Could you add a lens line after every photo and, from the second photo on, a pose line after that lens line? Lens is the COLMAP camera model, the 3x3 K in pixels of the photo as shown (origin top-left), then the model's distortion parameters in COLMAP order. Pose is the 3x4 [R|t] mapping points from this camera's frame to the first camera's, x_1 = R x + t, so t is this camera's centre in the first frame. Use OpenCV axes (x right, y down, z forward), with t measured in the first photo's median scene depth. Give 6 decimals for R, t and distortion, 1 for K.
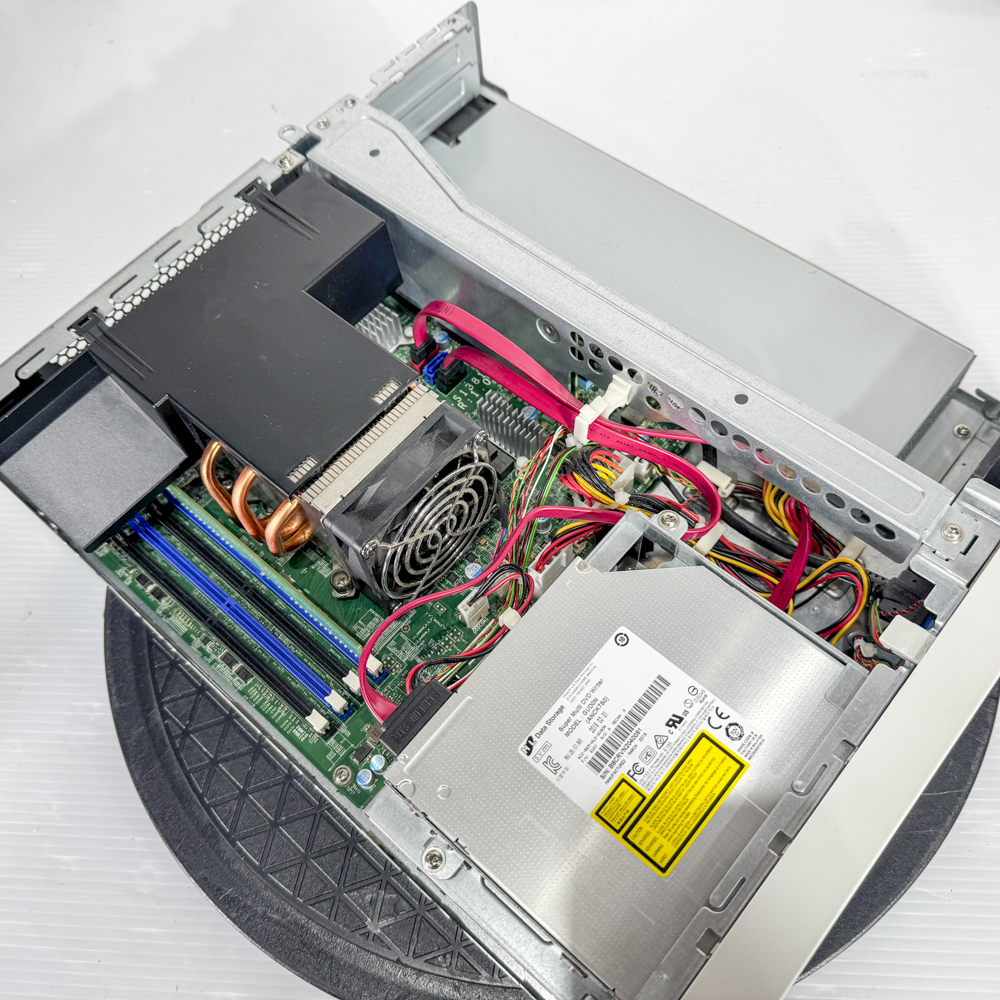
lens RADIAL K [[931.2, 0, 478.7], [0, 931.2, 498.7], [0, 0, 1]] dist [0.080168, -0.202158]
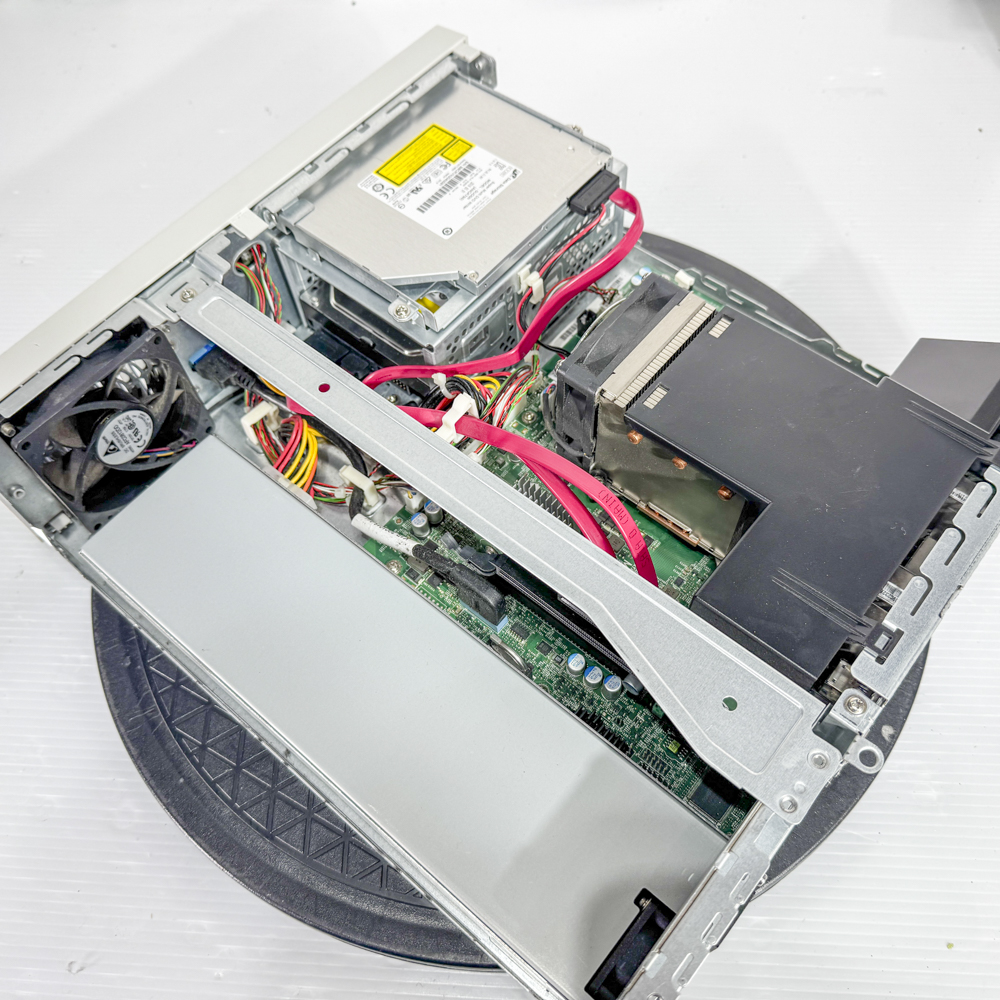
lens RADIAL K [[914.8, 0, 505.3], [0, 914.8, 524.8], [0, 0, 1]] dist [0.061763, -0.164528]
pose [[-0.991480, 0.083230, 0.100198, -0.029930], [0.037359, -0.555210, 0.830870, -1.231470], [0.124784, 0.827535, 0.547371, 0.651363]]
